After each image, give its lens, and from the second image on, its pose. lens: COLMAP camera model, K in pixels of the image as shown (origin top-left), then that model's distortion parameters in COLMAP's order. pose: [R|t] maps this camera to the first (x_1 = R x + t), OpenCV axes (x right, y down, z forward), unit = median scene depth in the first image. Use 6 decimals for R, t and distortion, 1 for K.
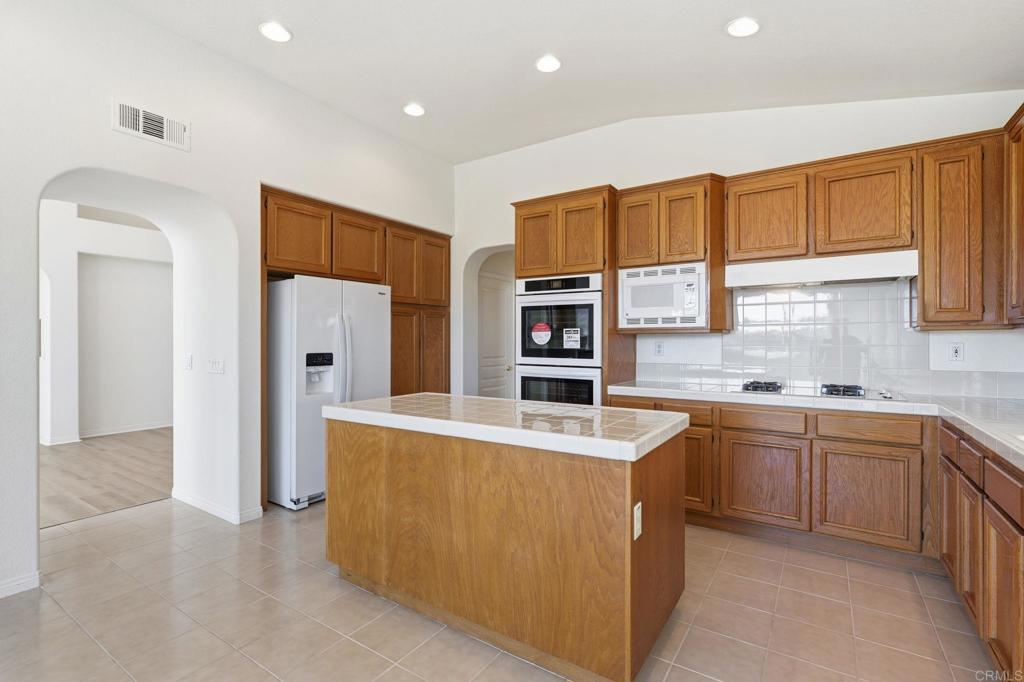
lens RADIAL K [[474.3, 0, 514.1], [0, 474.3, 339.6], [0, 0, 1]] dist [-0.001353, -0.000021]
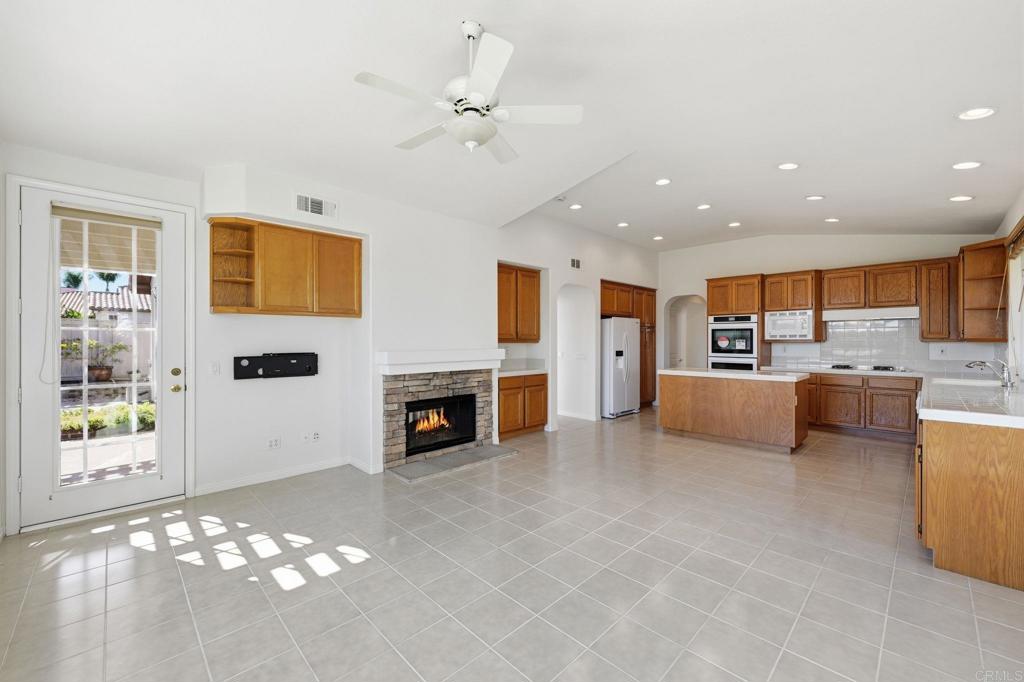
lens RADIAL K [[411.1, 0, 513.9], [0, 411.1, 339.5], [0, 0, 1]] dist [-0.000633, -0.000008]
pose [[0.978144, 0.000035, -0.207930, -0.532793], [-0.000618, 0.999996, -0.002740, -0.020366], [0.207929, 0.002809, 0.978140, -1.106834]]
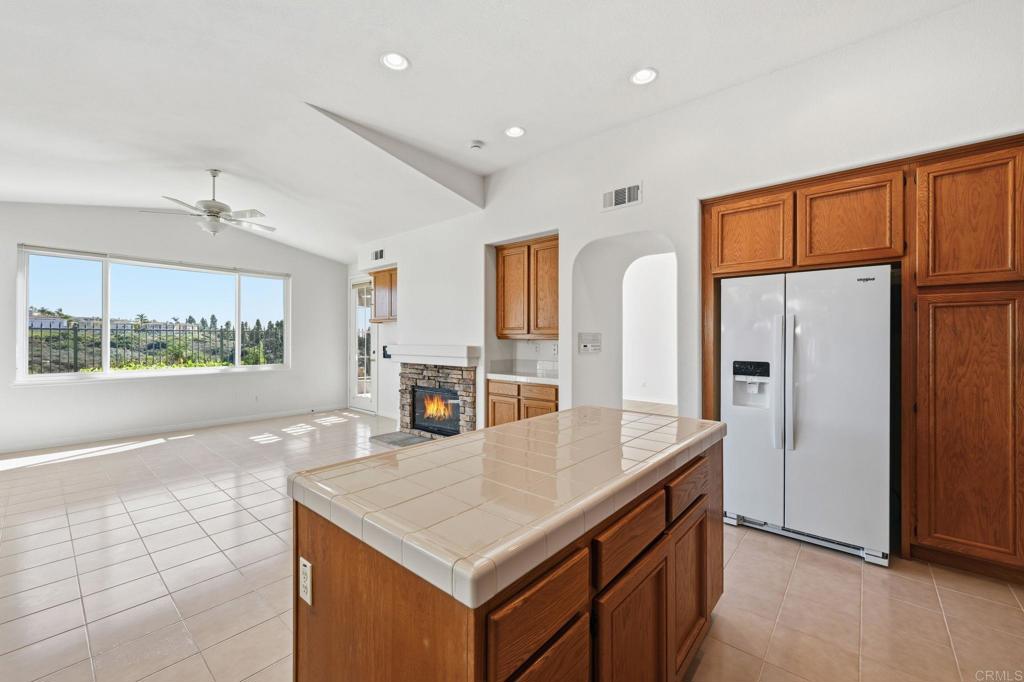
lens RADIAL K [[411.1, 0, 513.9], [0, 411.1, 339.5], [0, 0, 1]] dist [-0.000633, -0.000008]
pose [[-0.128388, 0.000215, -0.991724, 0.442725], [-0.004123, 0.999991, 0.000751, -0.012666], [0.991715, 0.004185, -0.128386, 0.700837]]
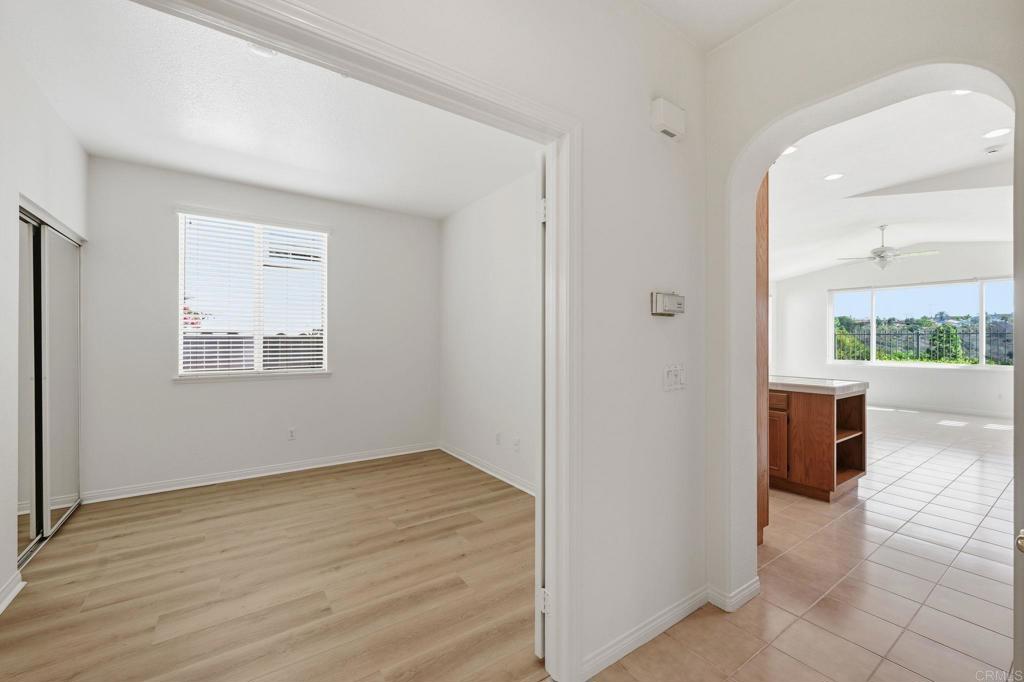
lens RADIAL K [[411.1, 0, 513.9], [0, 411.1, 339.5], [0, 0, 1]] dist [-0.000633, -0.000008]
pose [[-0.926872, 0.000952, 0.375376, 0.148218], [0.000553, 0.999999, -0.001169, -0.010125], [-0.375376, -0.000876, -0.926872, 2.043688]]
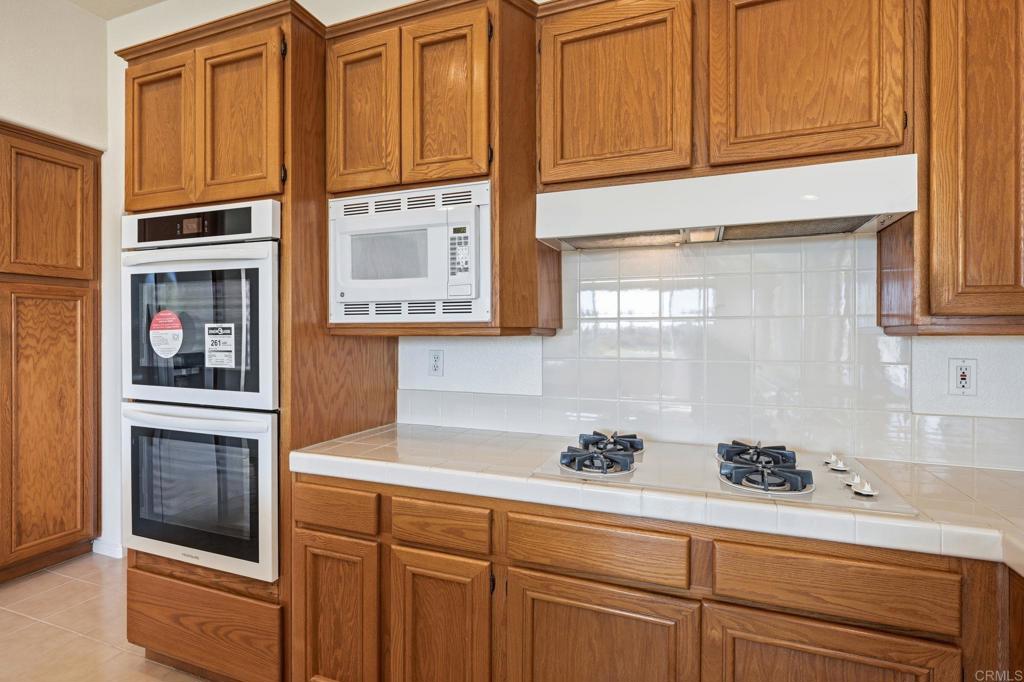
lens RADIAL K [[503.0, 0, 513.7], [0, 503.0, 330.7], [0, 0, 1]] dist [-0.001384, -0.000035]
pose [[0.976974, 0.003791, 0.213323, 0.315567], [-0.003272, 0.999991, -0.002783, -0.017241], [-0.213332, 0.002020, 0.976978, 0.512067]]
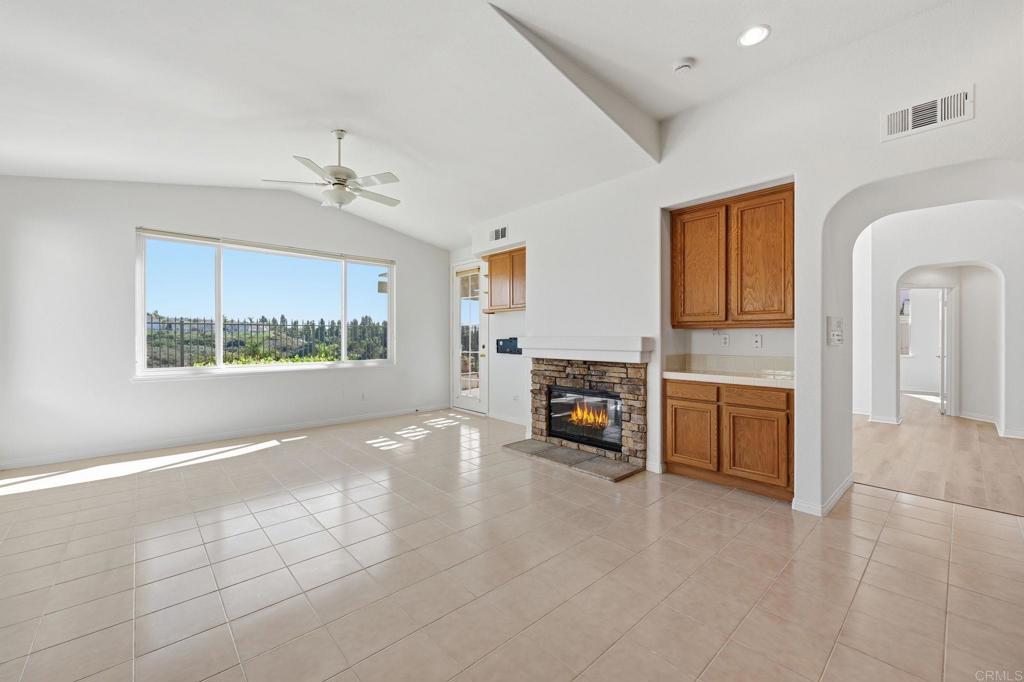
lens RADIAL K [[411.1, 0, 513.9], [0, 411.1, 339.5], [0, 0, 1]] dist [-0.000633, -0.000008]
pose [[-0.244804, 0.006189, -0.969553, 0.235830], [-0.002001, 0.999974, 0.006888, 0.011072], [0.969571, 0.003627, -0.244785, 0.313650]]
